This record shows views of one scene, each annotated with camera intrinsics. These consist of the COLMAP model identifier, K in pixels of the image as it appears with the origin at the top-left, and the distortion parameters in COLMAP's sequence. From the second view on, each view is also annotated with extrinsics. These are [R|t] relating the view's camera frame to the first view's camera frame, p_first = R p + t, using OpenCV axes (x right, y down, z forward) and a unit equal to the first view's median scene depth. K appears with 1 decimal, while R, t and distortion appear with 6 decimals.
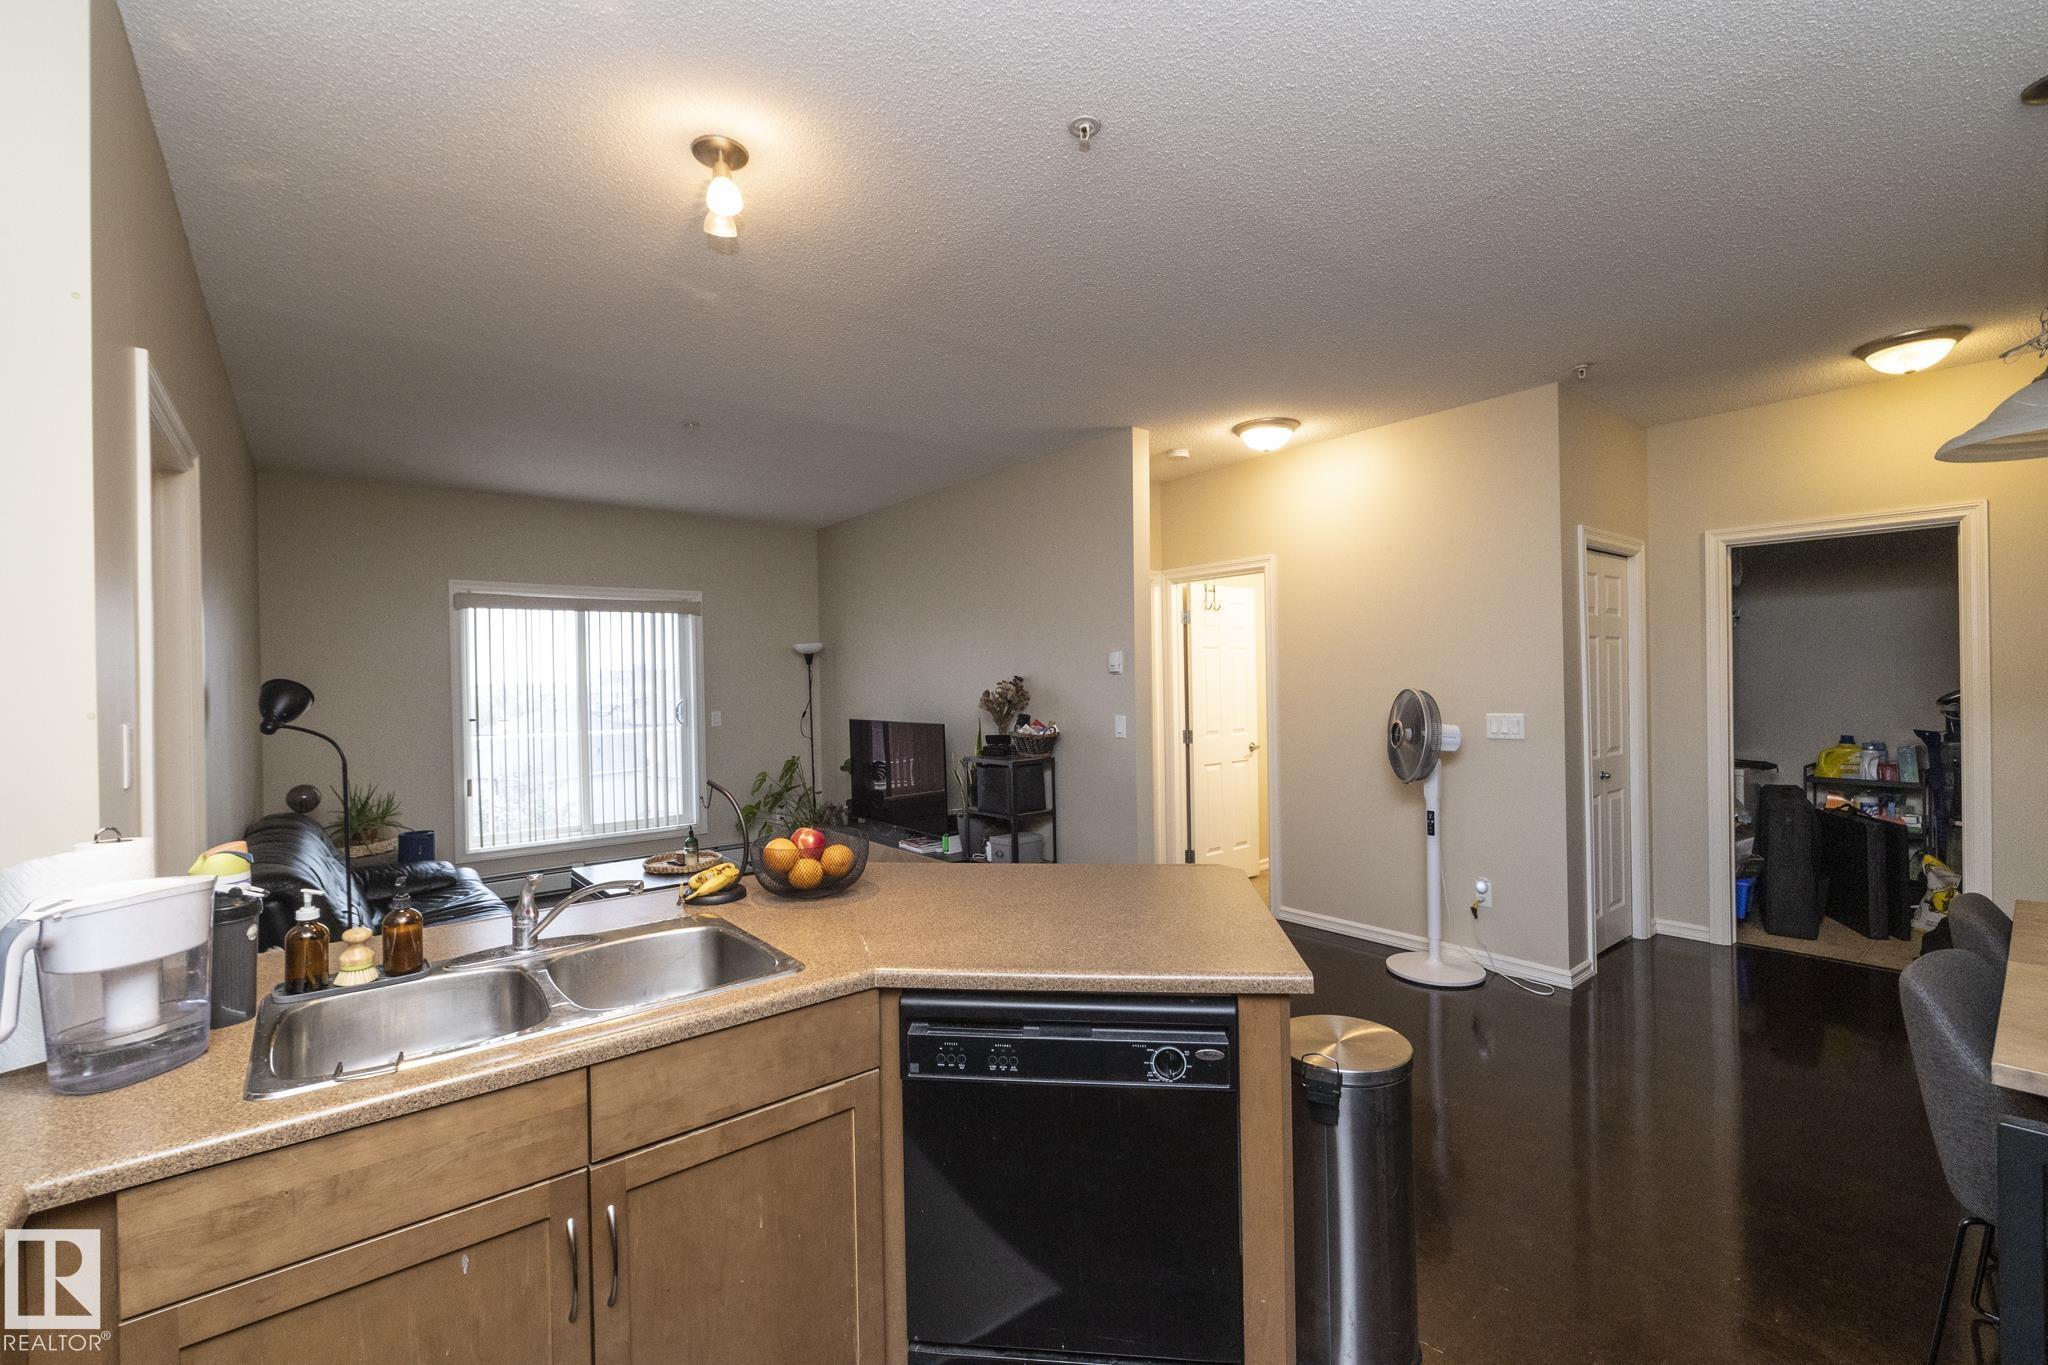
lens RADIAL K [[867.3, 0, 1021.3], [0, 867.3, 686.0], [0, 0, 1]] dist [-0.002347, 0.000141]
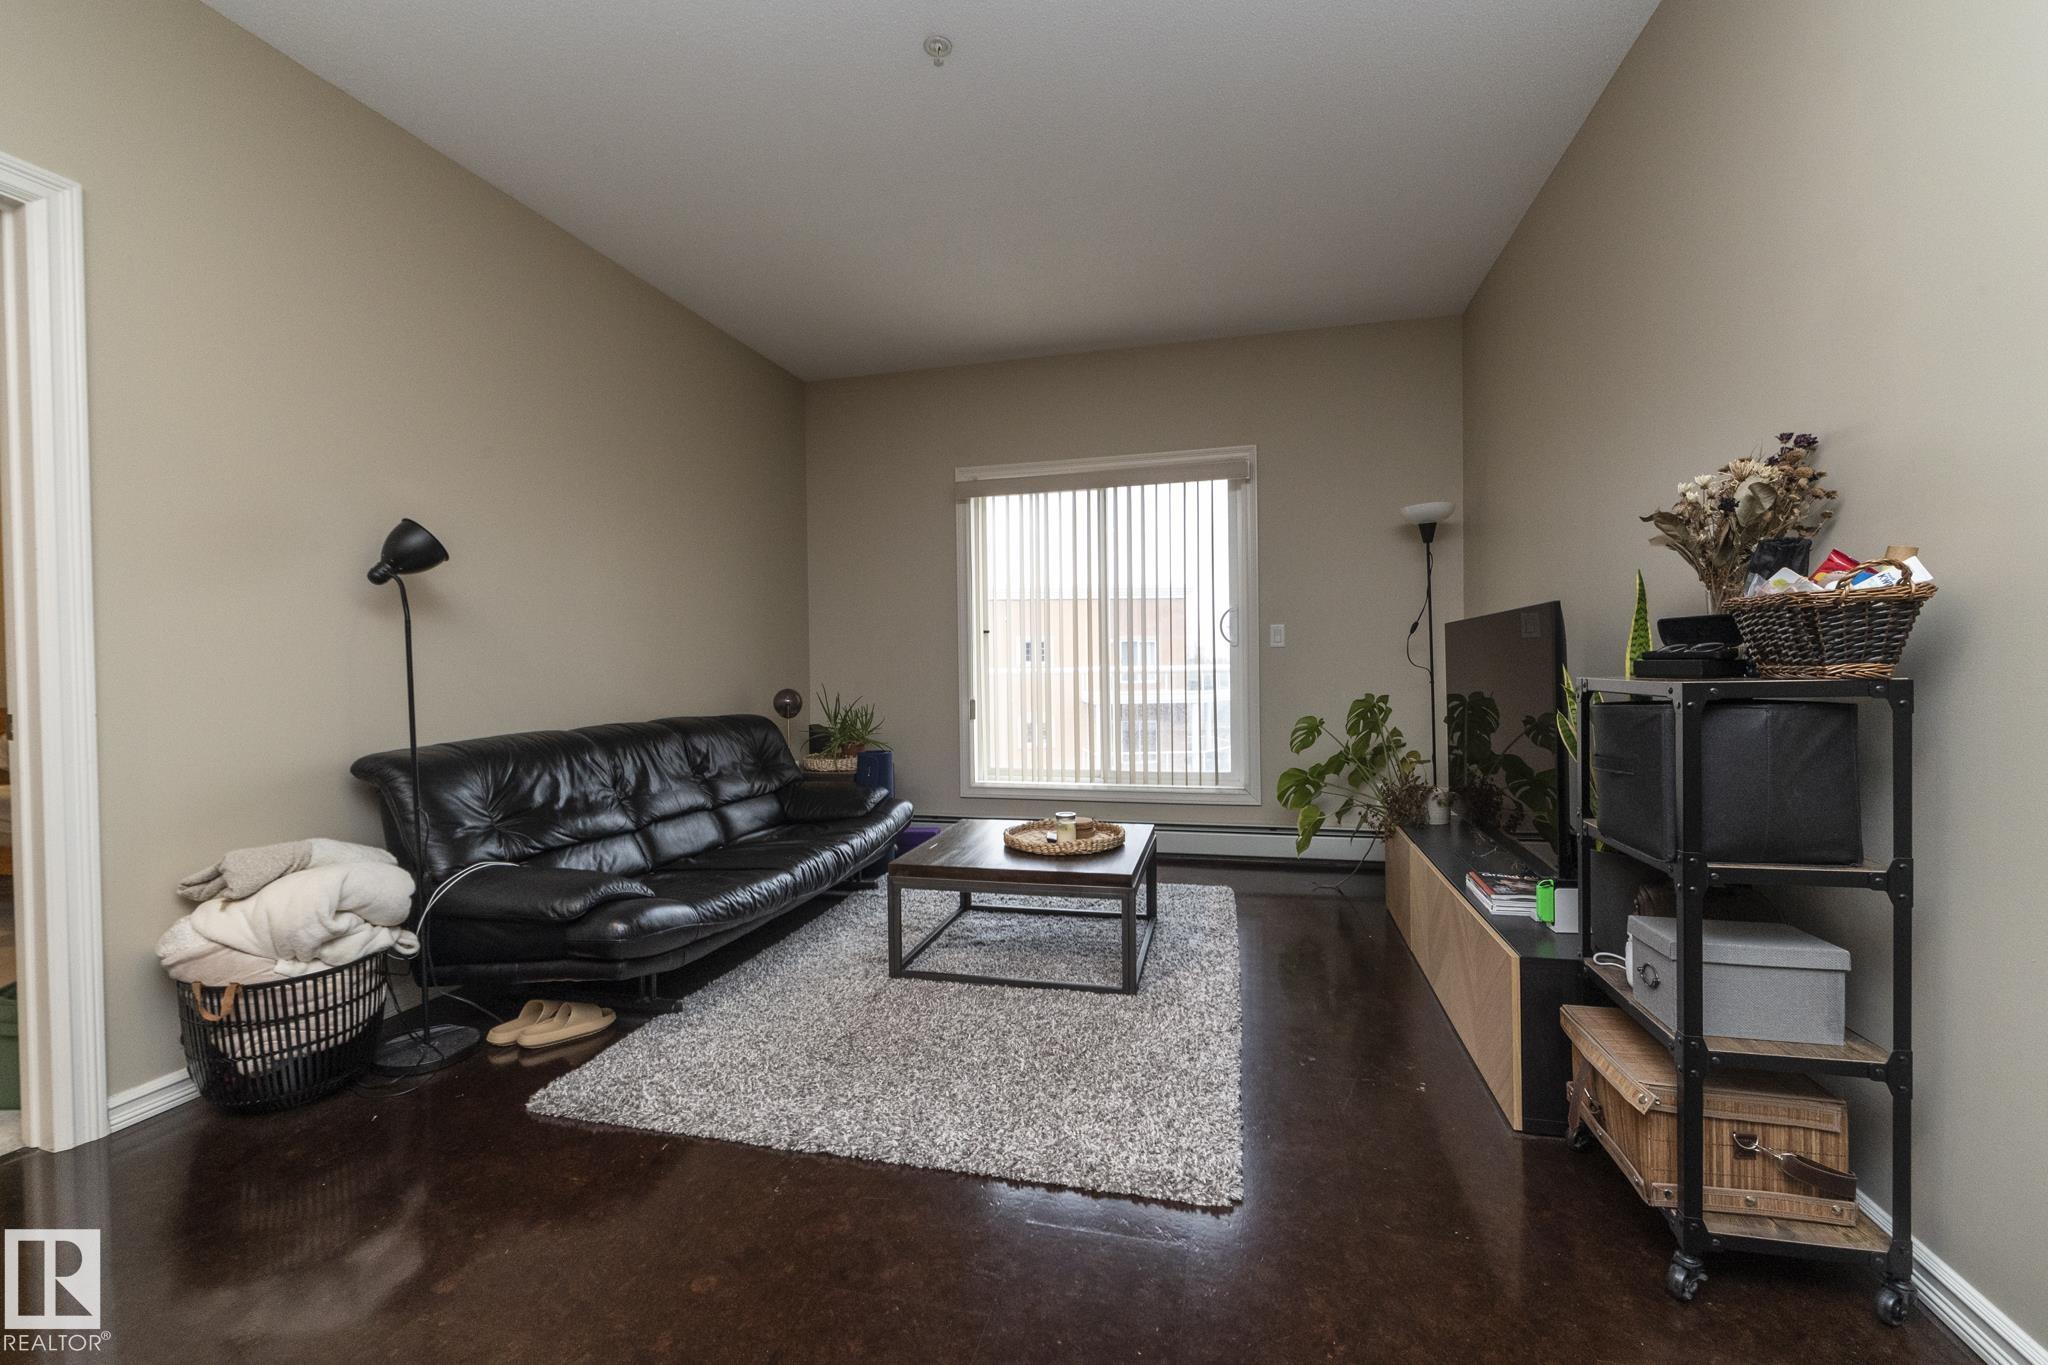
lens RADIAL K [[866.1, 0, 1019.2], [0, 866.1, 677.0], [0, 0, 1]] dist [-0.001603, -0.000905]
pose [[0.595353, 0.020827, -0.803194, 0.076069], [-0.002230, 0.999703, 0.024269, 0.065035], [0.803461, -0.012658, 0.595223, 0.531156]]
